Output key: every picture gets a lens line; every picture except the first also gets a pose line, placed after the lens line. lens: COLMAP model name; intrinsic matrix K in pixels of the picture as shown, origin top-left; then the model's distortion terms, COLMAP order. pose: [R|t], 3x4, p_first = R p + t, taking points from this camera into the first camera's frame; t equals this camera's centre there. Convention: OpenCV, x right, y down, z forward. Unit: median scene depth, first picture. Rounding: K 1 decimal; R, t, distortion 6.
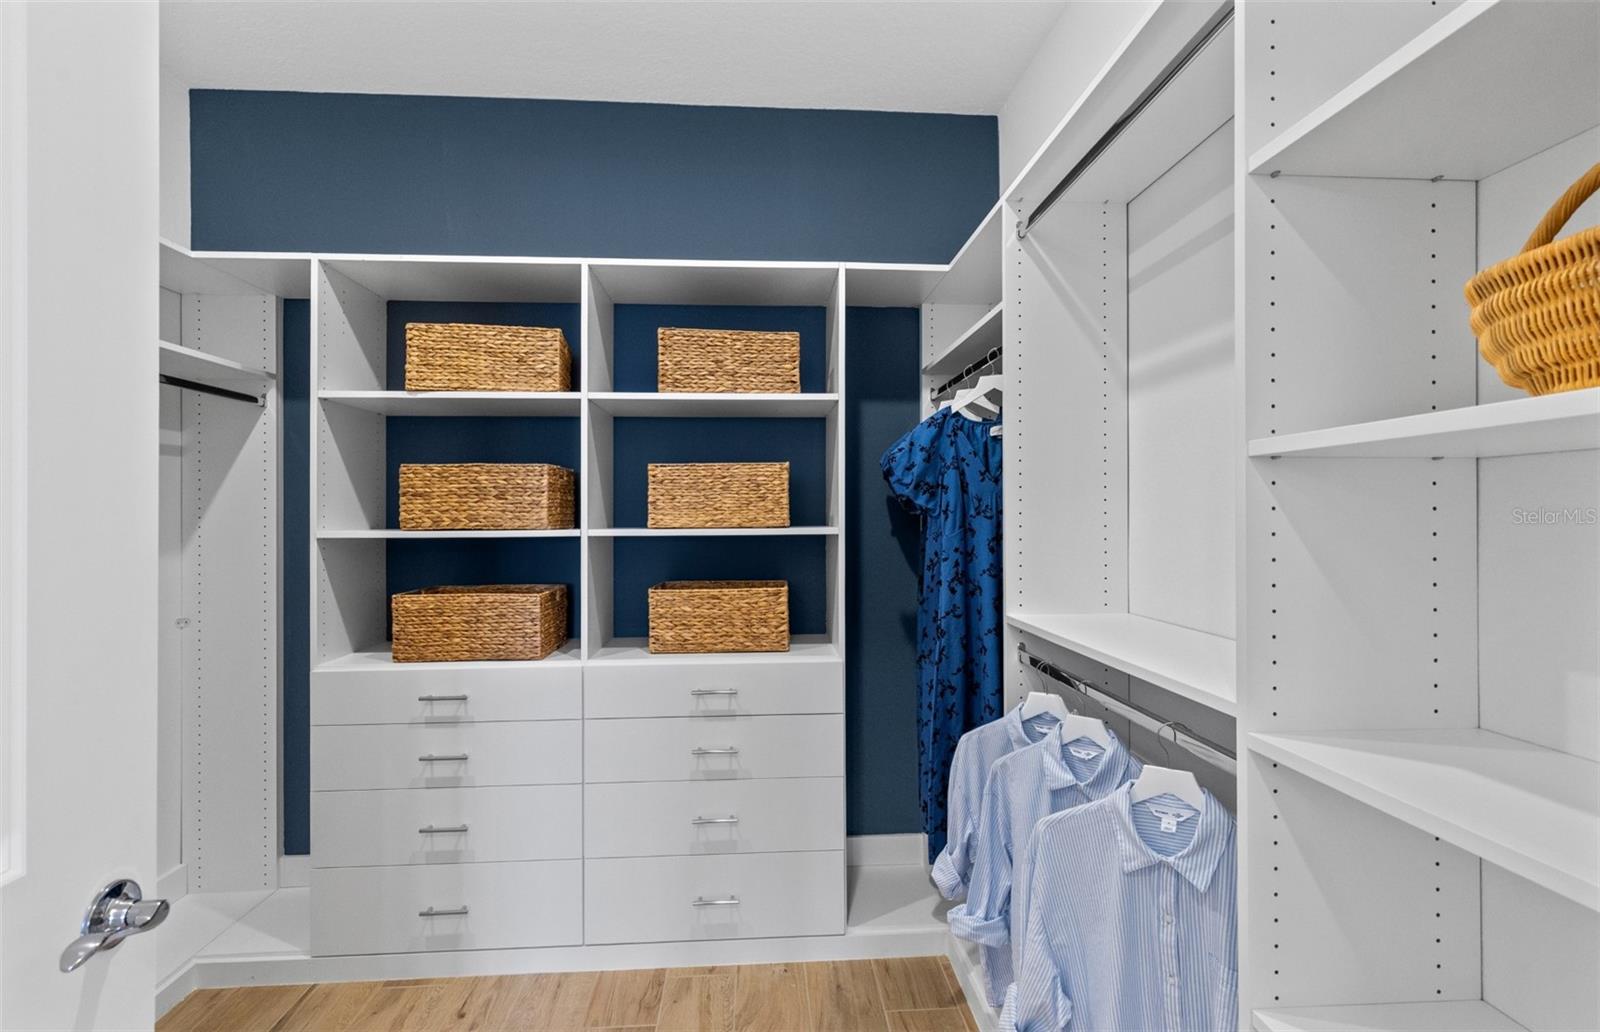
lens RADIAL K [[732.1, 0, 799.6], [0, 732.1, 516.0], [0, 0, 1]] dist [0.008090, -0.000837]
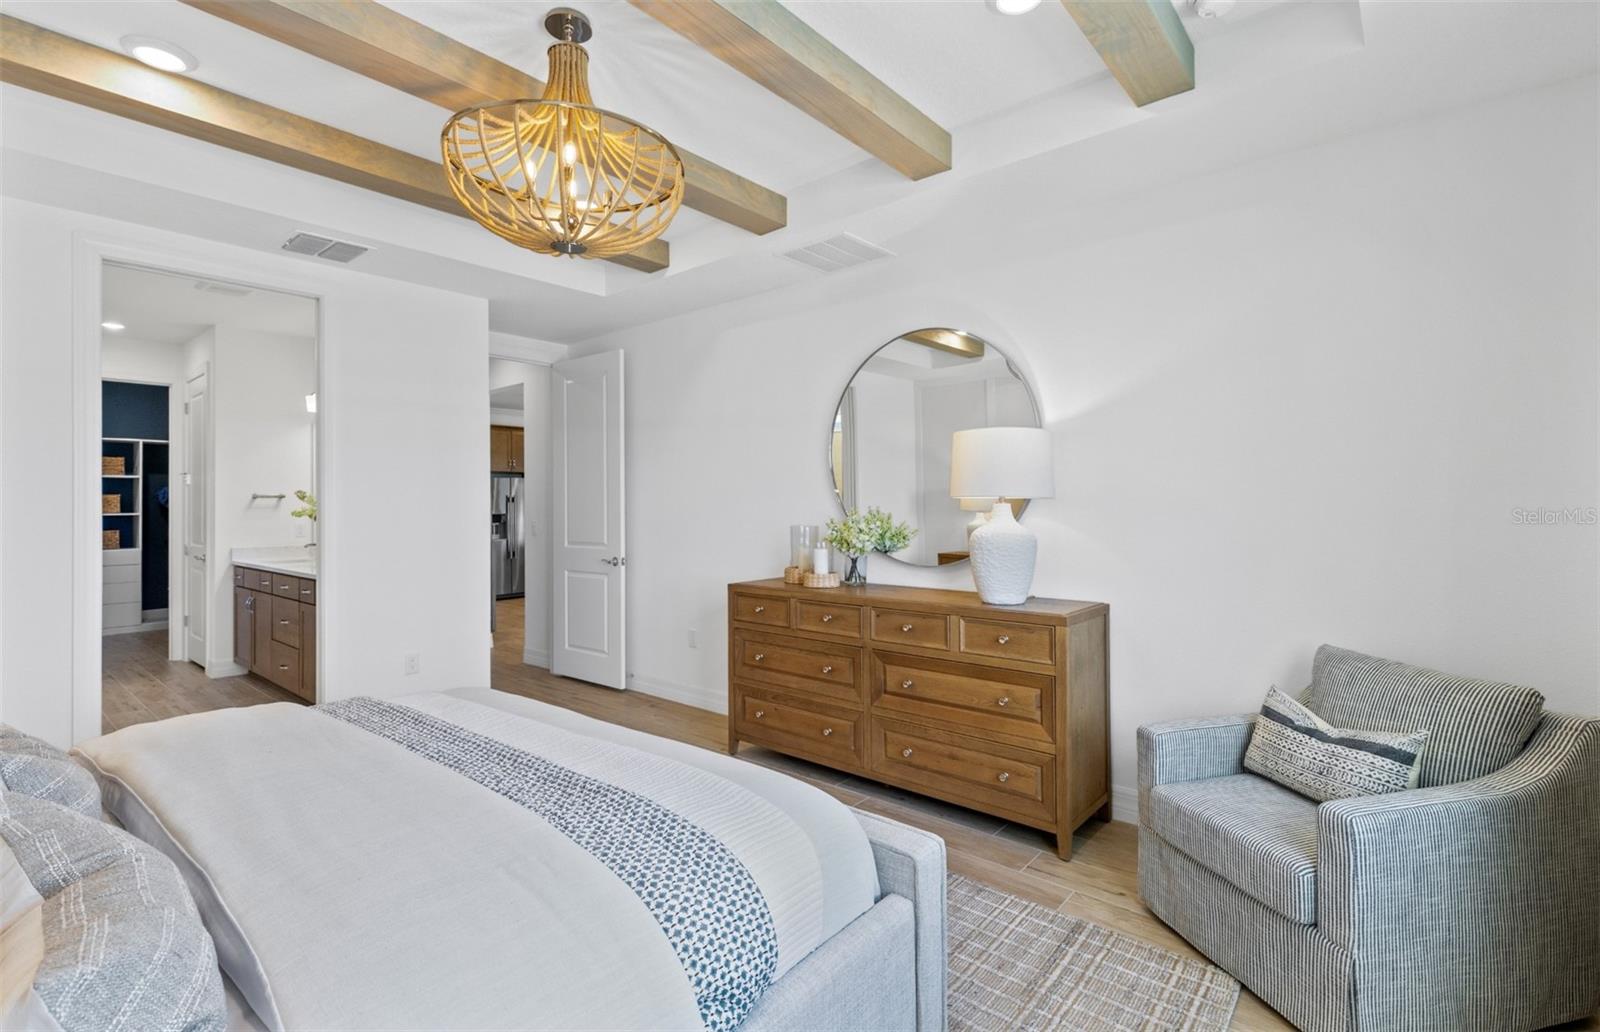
lens RADIAL K [[732.1, 0, 798.4], [0, 732.1, 509.4], [0, 0, 1]] dist [0.008090, -0.000837]
pose [[0.701099, -0.002670, 0.713059, -0.256426], [0.000599, 0.999995, 0.003155, -0.009236], [-0.713064, -0.001785, 0.701097, -3.814488]]
